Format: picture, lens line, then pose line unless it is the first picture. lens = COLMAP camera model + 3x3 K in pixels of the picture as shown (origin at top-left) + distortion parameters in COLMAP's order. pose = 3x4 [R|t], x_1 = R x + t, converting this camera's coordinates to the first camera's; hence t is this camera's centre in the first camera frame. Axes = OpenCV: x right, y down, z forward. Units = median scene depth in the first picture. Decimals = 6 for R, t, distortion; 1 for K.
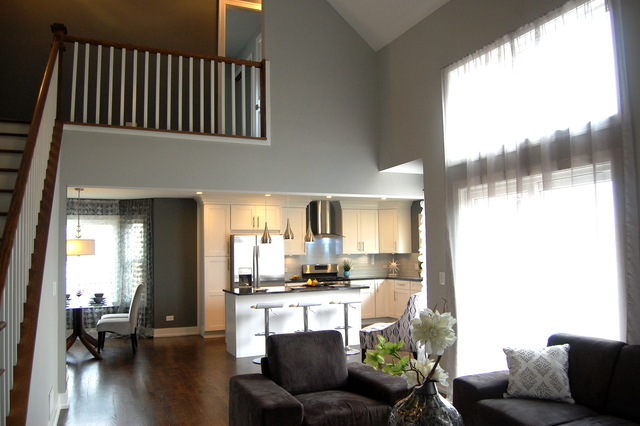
lens RADIAL K [[508.9, 0, 320.0], [0, 508.9, 213.0], [0, 0, 1]] dist [-0.075703, 0.001311]
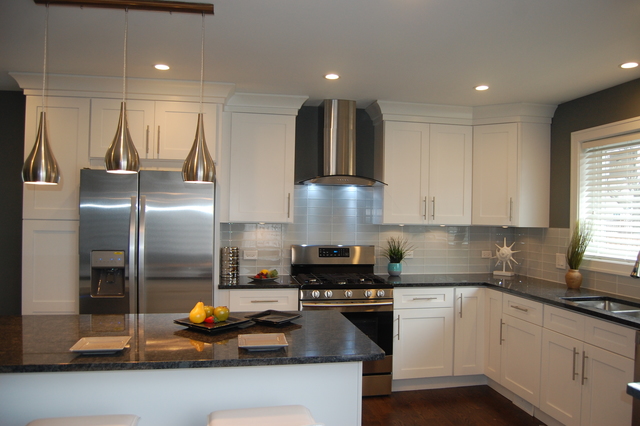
lens RADIAL K [[508.9, 0, 320.0], [0, 508.9, 213.0], [0, 0, 1]] dist [-0.075703, 0.001311]
pose [[0.972235, 0.030097, -0.232061, 0.093318], [-0.014209, 0.997457, 0.069834, 0.041652], [0.233573, -0.064598, 0.970191, 0.565191]]
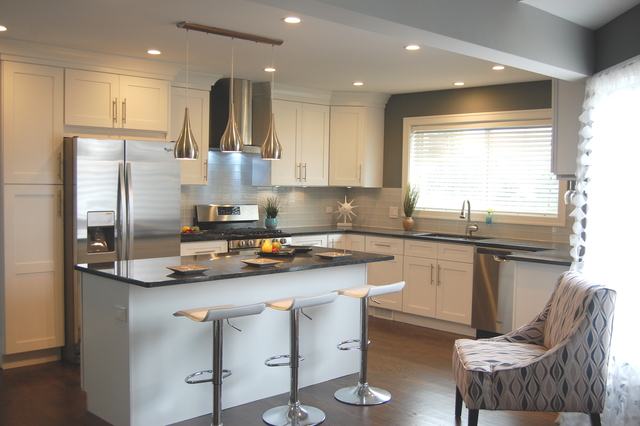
lens RADIAL K [[693.4, 0, 320.0], [0, 693.4, 213.0], [0, 0, 1]] dist [-0.023107, -0.021246]
pose [[0.940616, 0.015738, 0.339108, -0.149769], [-0.057443, 0.991899, 0.113300, 0.024776], [-0.334577, -0.126051, 0.933900, 0.311267]]
